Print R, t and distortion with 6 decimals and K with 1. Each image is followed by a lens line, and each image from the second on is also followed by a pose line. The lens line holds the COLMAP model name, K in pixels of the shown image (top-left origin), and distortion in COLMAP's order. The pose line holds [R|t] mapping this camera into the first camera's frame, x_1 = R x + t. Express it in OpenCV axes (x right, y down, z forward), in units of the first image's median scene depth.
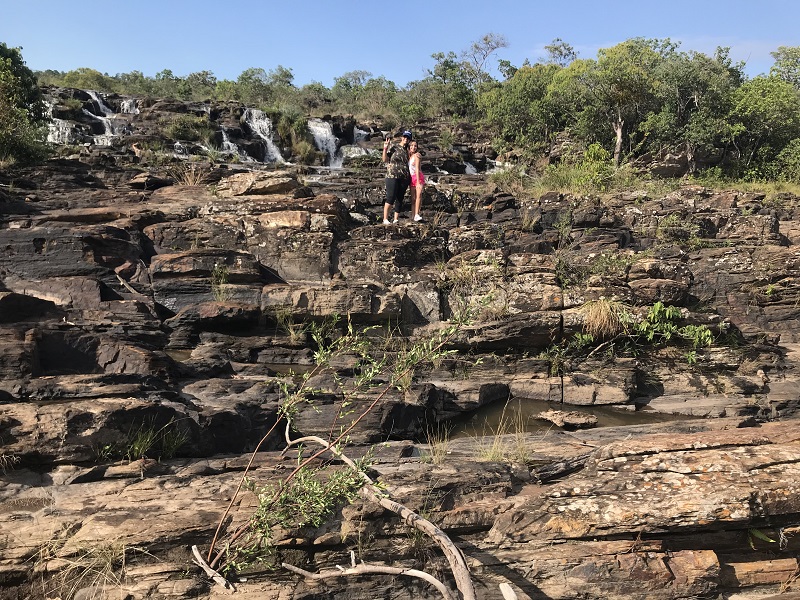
lens RADIAL K [[633.4, 0, 396.0], [0, 633.4, 311.6], [0, 0, 1]] dist [-0.007513, -0.025188]
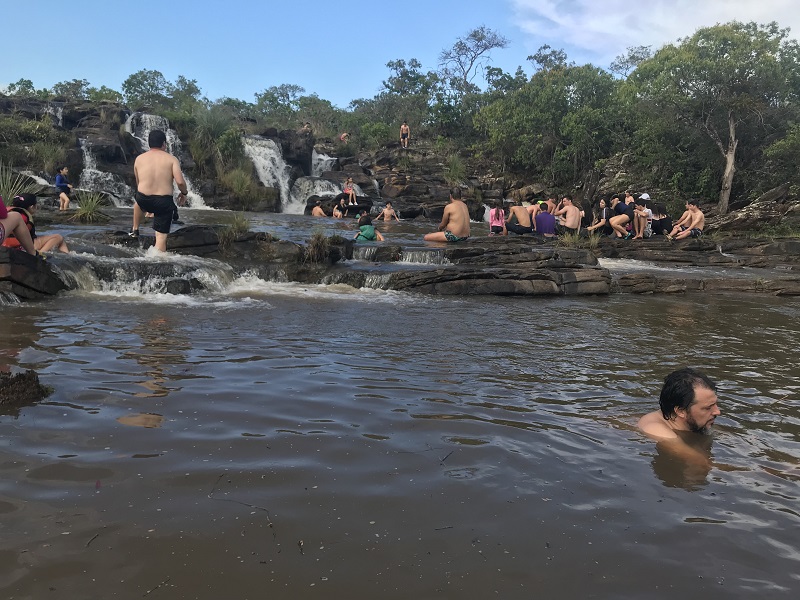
lens RADIAL K [[633.4, 0, 396.0], [0, 633.4, 311.6], [0, 0, 1]] dist [-0.007513, -0.025188]
pose [[0.987933, -0.032217, 0.151492, -0.069940], [0.040756, 0.997730, -0.053600, -0.076994], [-0.149421, 0.059128, 0.987004, 0.310753]]
